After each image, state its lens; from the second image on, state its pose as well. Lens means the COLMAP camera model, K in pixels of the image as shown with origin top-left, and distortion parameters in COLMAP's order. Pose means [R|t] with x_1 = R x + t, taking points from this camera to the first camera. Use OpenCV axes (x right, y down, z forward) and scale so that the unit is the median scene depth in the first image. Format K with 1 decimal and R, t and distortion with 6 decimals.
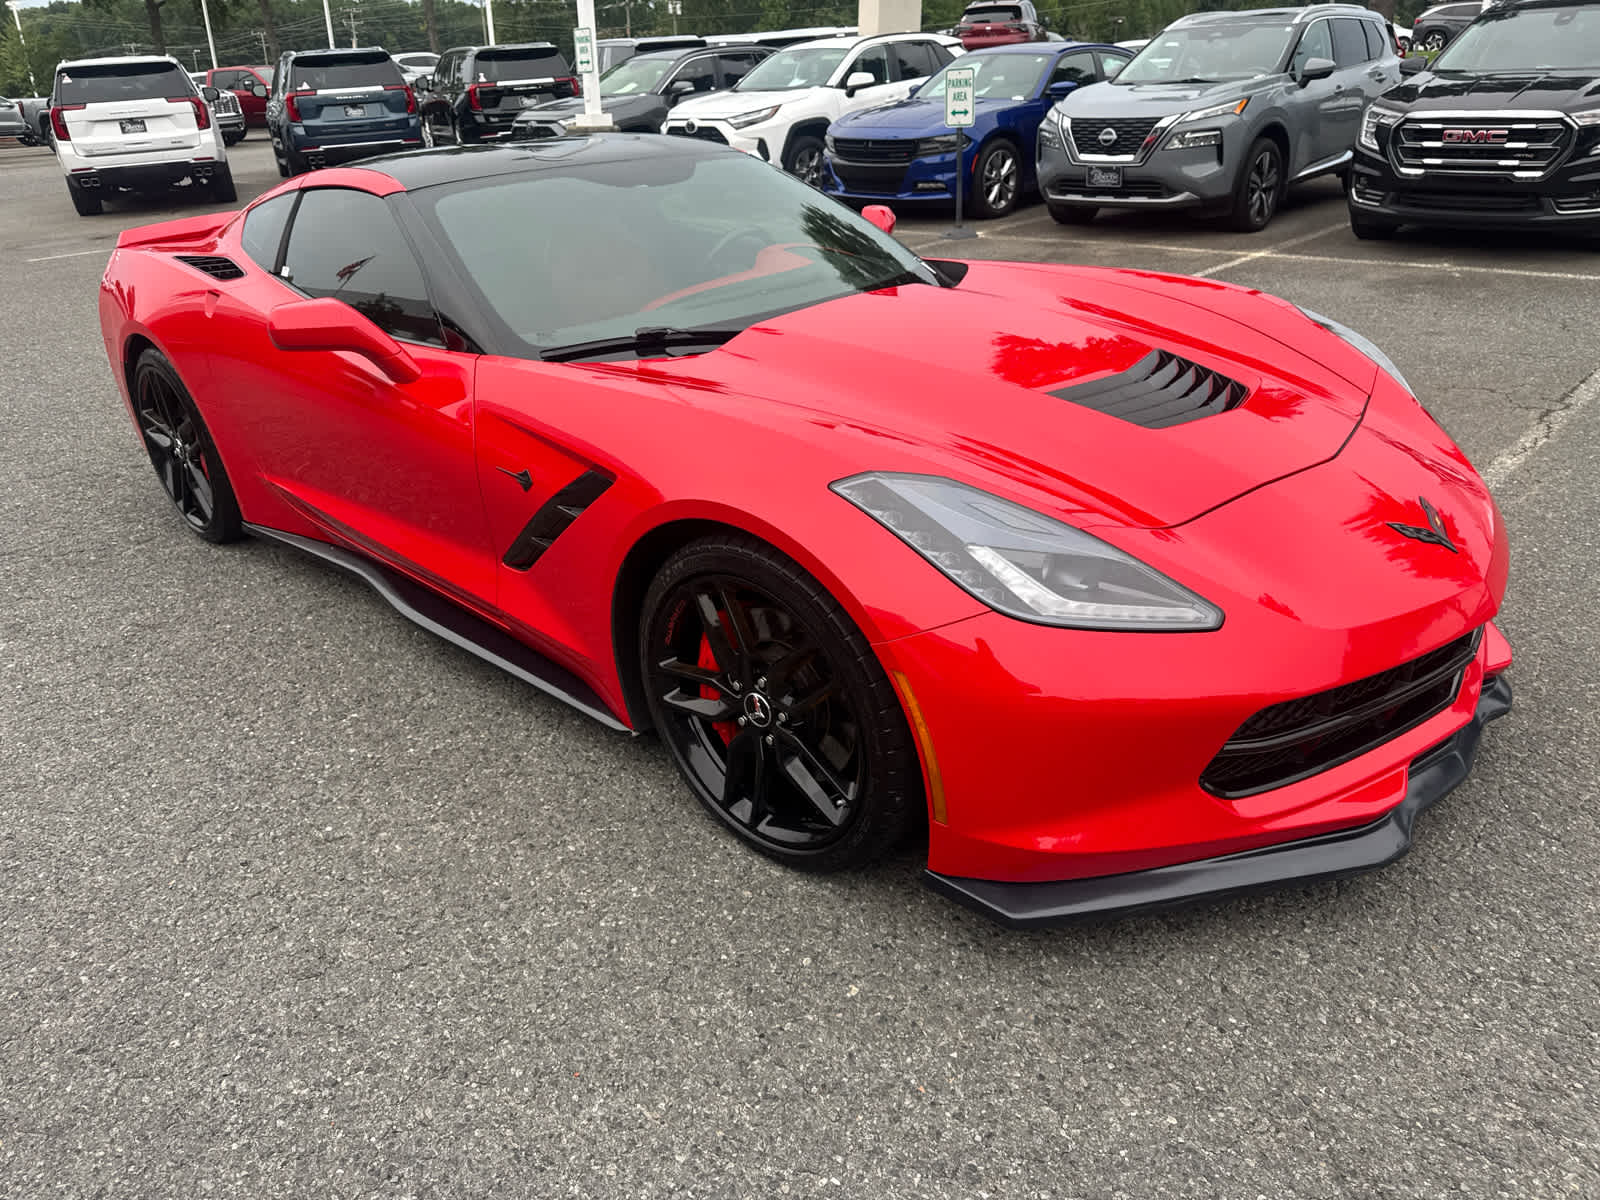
lens RADIAL K [[1193.2, 0, 795.6], [0, 1193.2, 566.4], [0, 0, 1]] dist [-0.008253, -0.006406]
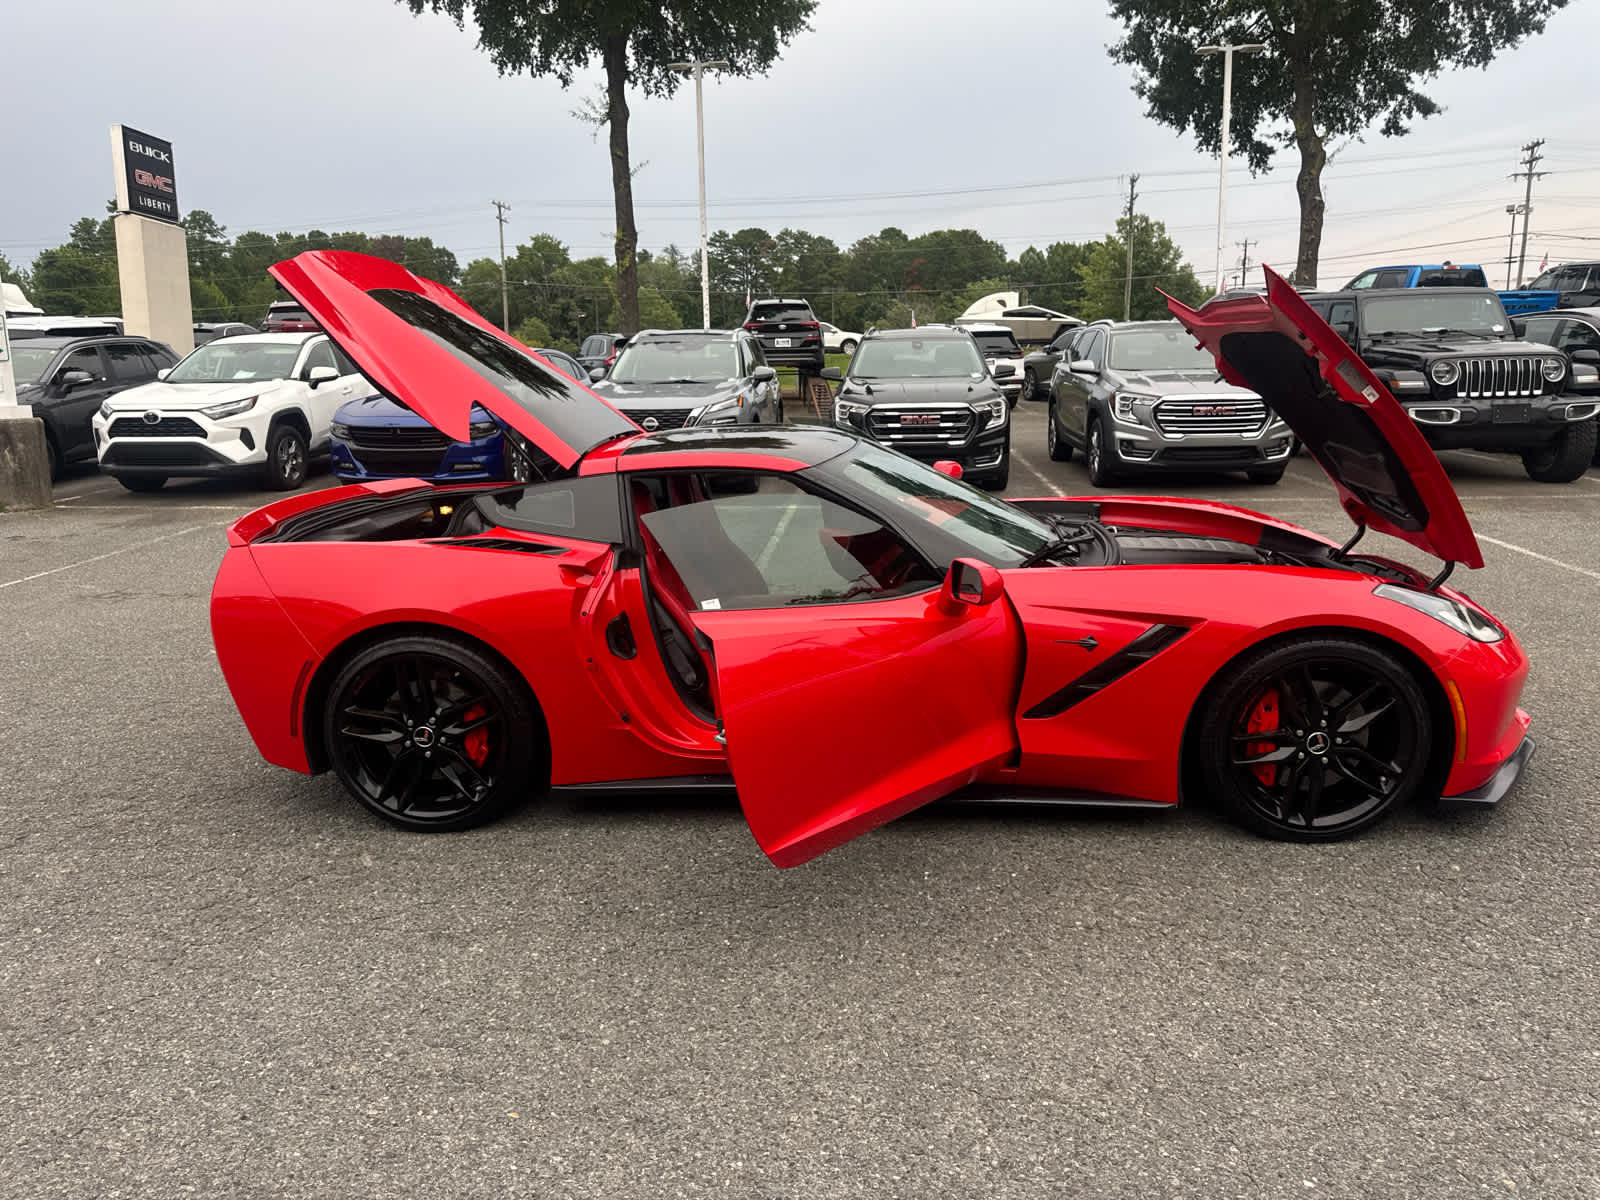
lens RADIAL K [[1144.6, 0, 808.9], [0, 1144.6, 602.9], [0, 0, 1]] dist [-0.001133, -0.013571]
pose [[0.783168, -0.104426, 0.612978, -1.155751], [0.218260, 0.969240, -0.113740, -0.025103], [-0.582246, 0.222866, 0.781870, 0.048052]]
